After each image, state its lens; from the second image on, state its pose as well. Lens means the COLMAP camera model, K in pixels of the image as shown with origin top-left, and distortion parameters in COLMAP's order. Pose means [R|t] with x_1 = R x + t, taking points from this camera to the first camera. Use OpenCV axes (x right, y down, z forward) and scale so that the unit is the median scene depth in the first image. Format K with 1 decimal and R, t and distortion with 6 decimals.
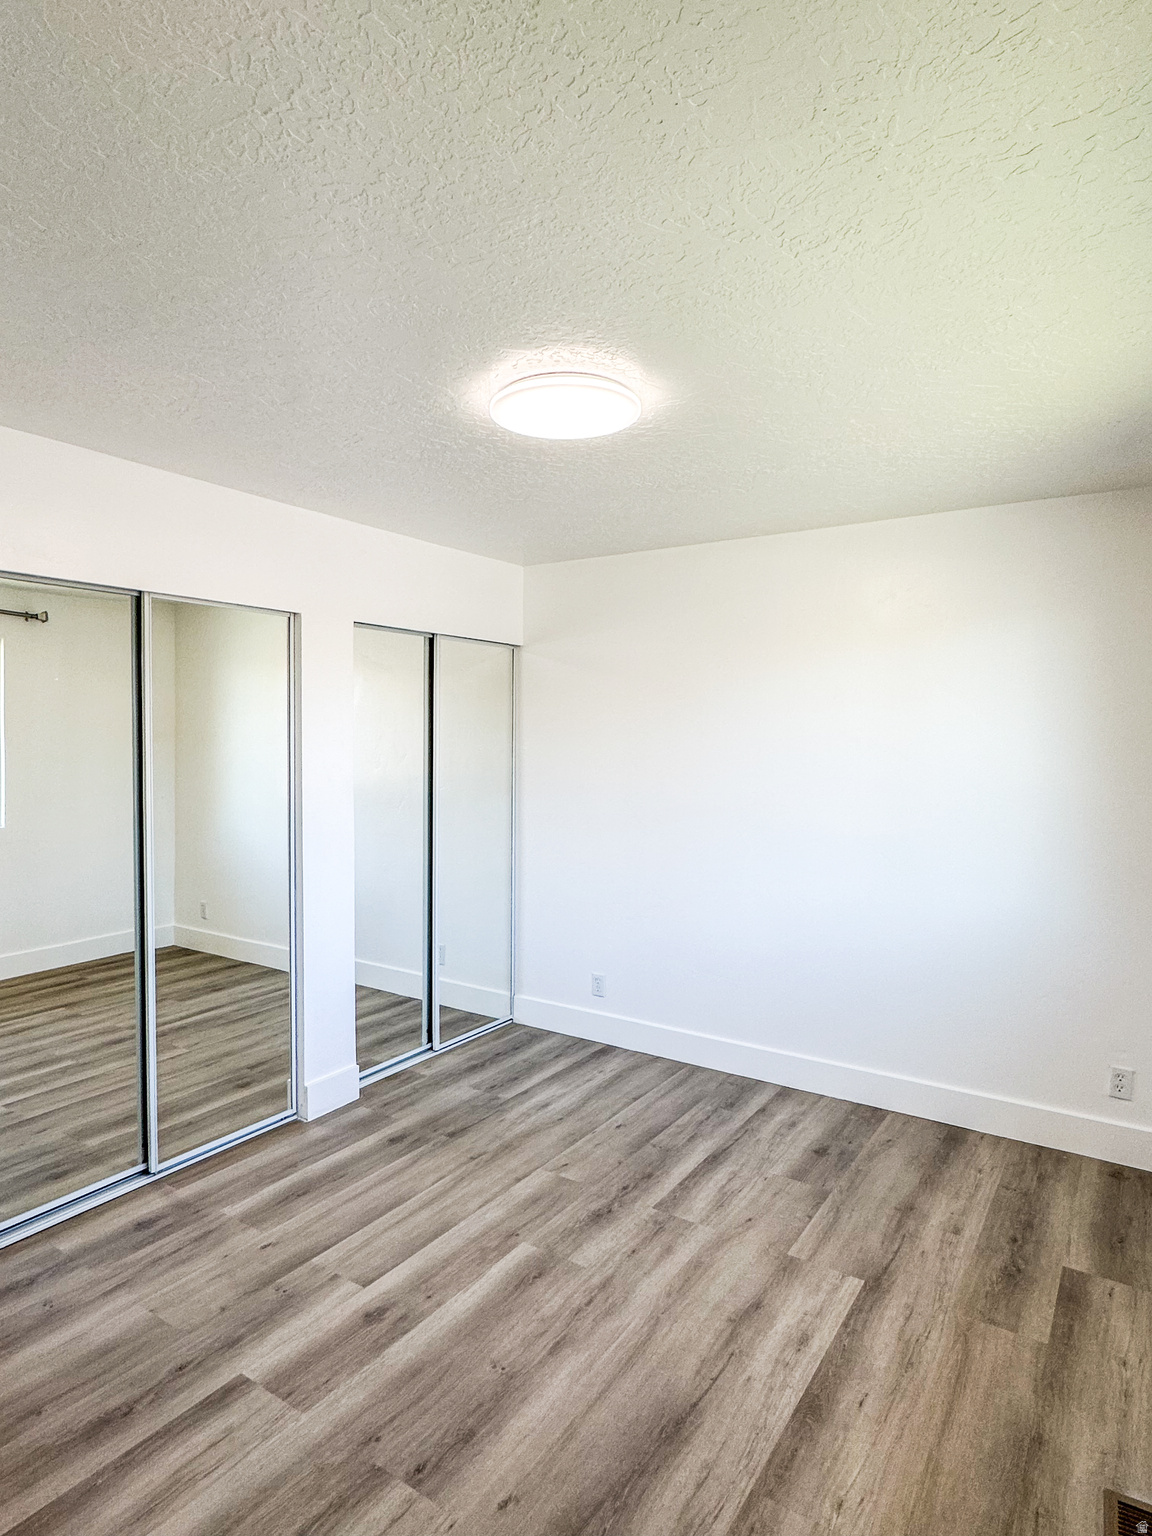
lens RADIAL K [[877.6, 0, 570.1], [0, 877.6, 763.3], [0, 0, 1]] dist [-0.002541, -0.000317]
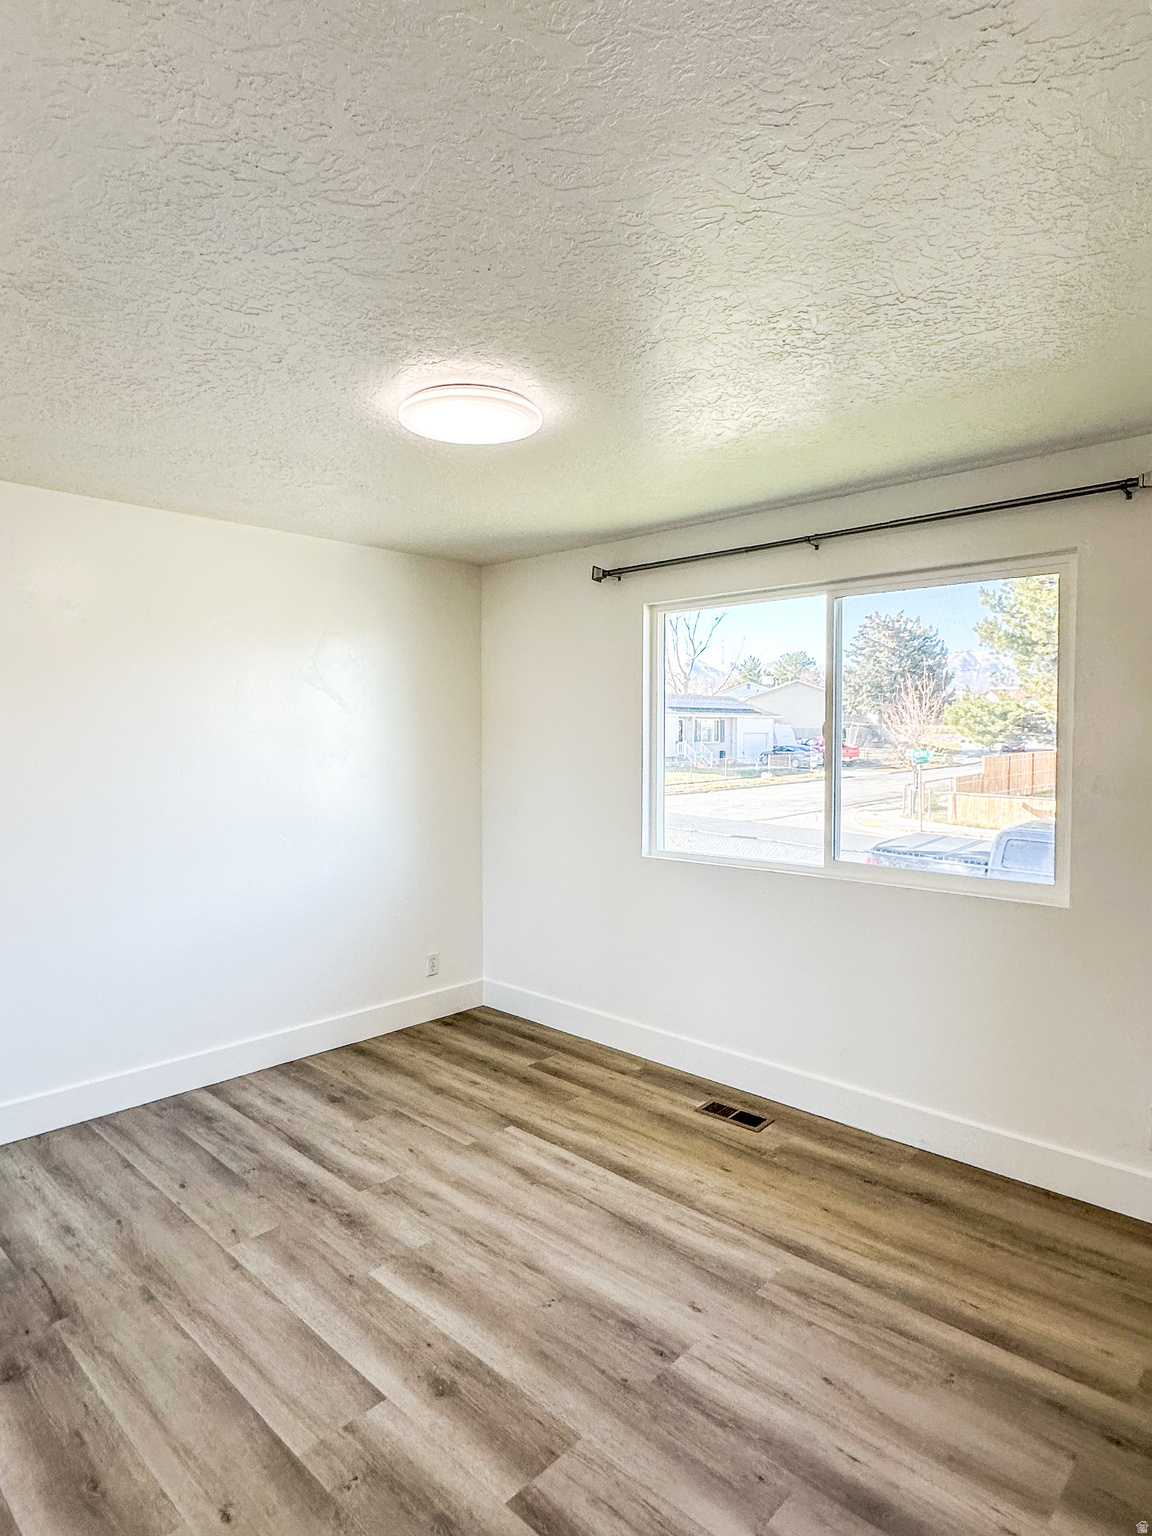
lens RADIAL K [[864.6, 0, 570.5], [0, 864.6, 767.6], [0, 0, 1]] dist [-0.000666, -0.000545]
pose [[0.177990, -0.044663, 0.983018, -0.829673], [0.028333, 0.998788, 0.040250, -0.016744], [-0.983624, 0.020688, 0.179040, 0.573890]]
